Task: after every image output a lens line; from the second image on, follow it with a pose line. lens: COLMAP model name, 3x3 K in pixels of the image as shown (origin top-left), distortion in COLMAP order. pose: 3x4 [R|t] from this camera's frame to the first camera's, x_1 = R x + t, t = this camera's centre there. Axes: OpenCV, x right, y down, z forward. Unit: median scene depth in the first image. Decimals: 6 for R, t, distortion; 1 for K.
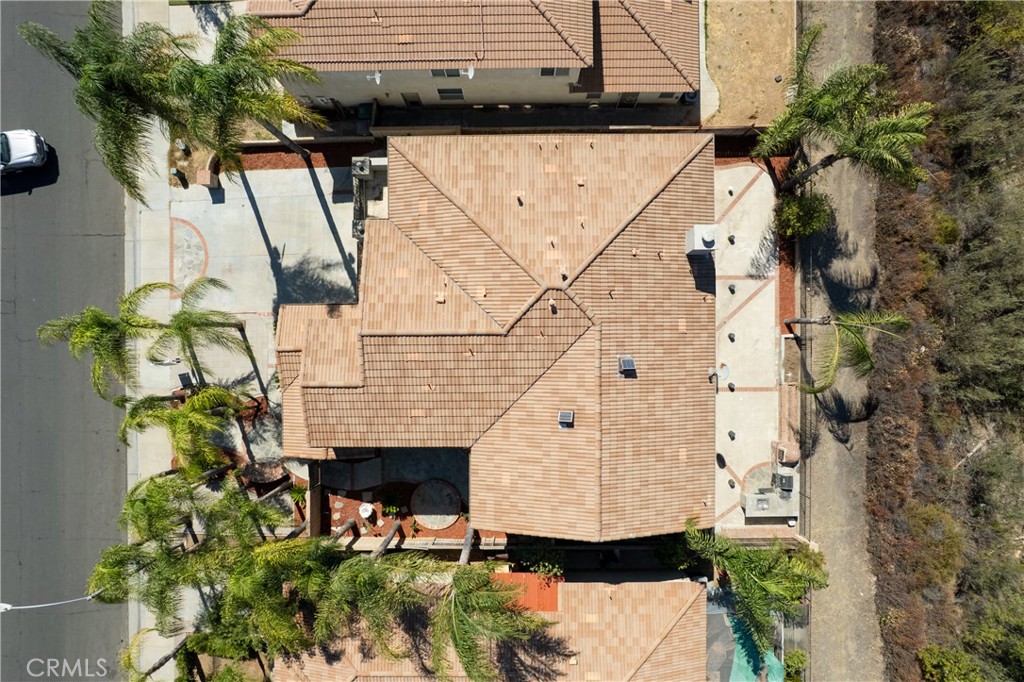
lens RADIAL K [[654.9, 0, 509.4], [0, 654.9, 343.5], [0, 0, 1]] dist [-0.085753, 0.081142]
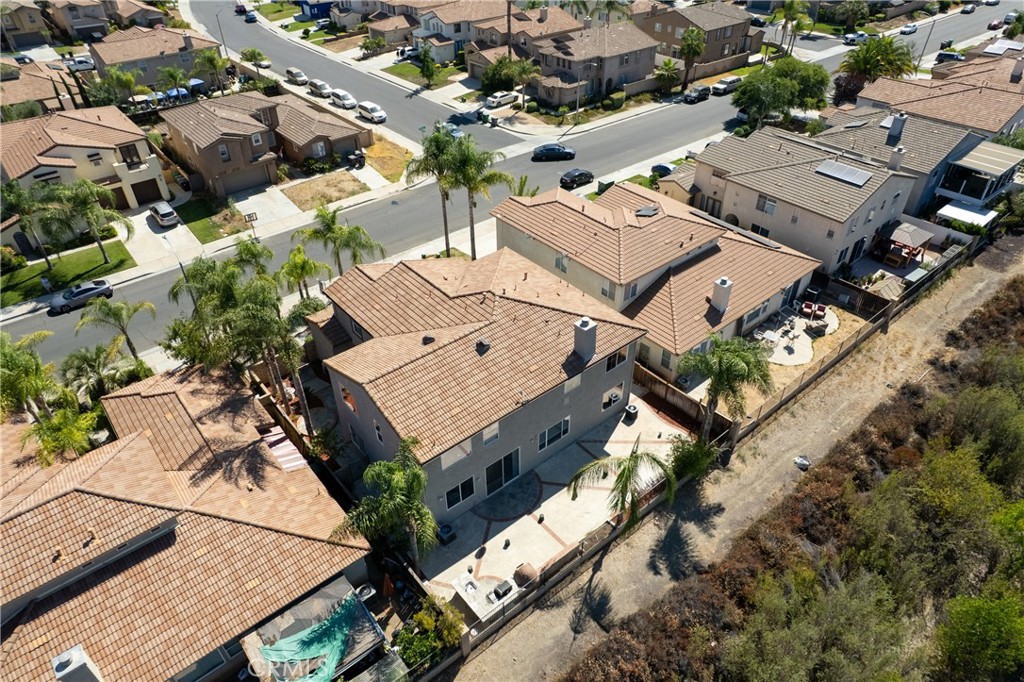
lens RADIAL K [[654.9, 0, 509.4], [0, 654.9, 343.5], [0, 0, 1]] dist [-0.085753, 0.081142]
pose [[0.634284, 0.484335, -0.602580, 1.026606], [-0.773009, 0.385347, -0.503950, 0.674985], [-0.011878, 0.785447, 0.618815, 0.118712]]
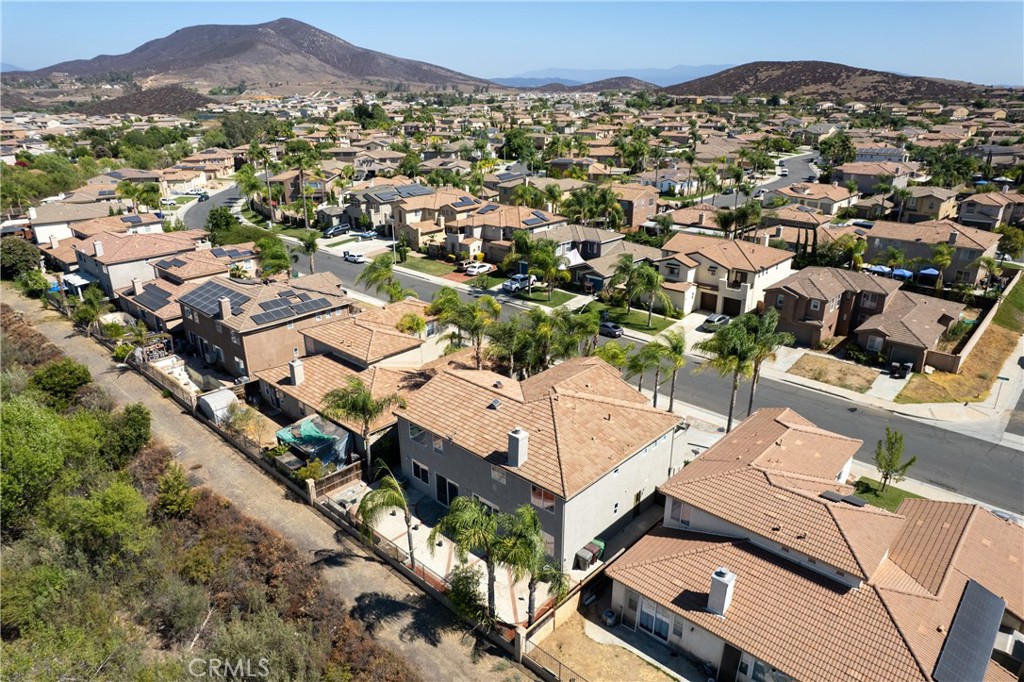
lens RADIAL K [[654.9, 0, 509.4], [0, 654.9, 343.5], [0, 0, 1]] dist [-0.085753, 0.081142]
pose [[-0.685310, 0.289947, -0.668042, 1.259300], [-0.728062, -0.251869, 0.637564, -1.068383], [0.016601, 0.923305, 0.383708, 0.147274]]
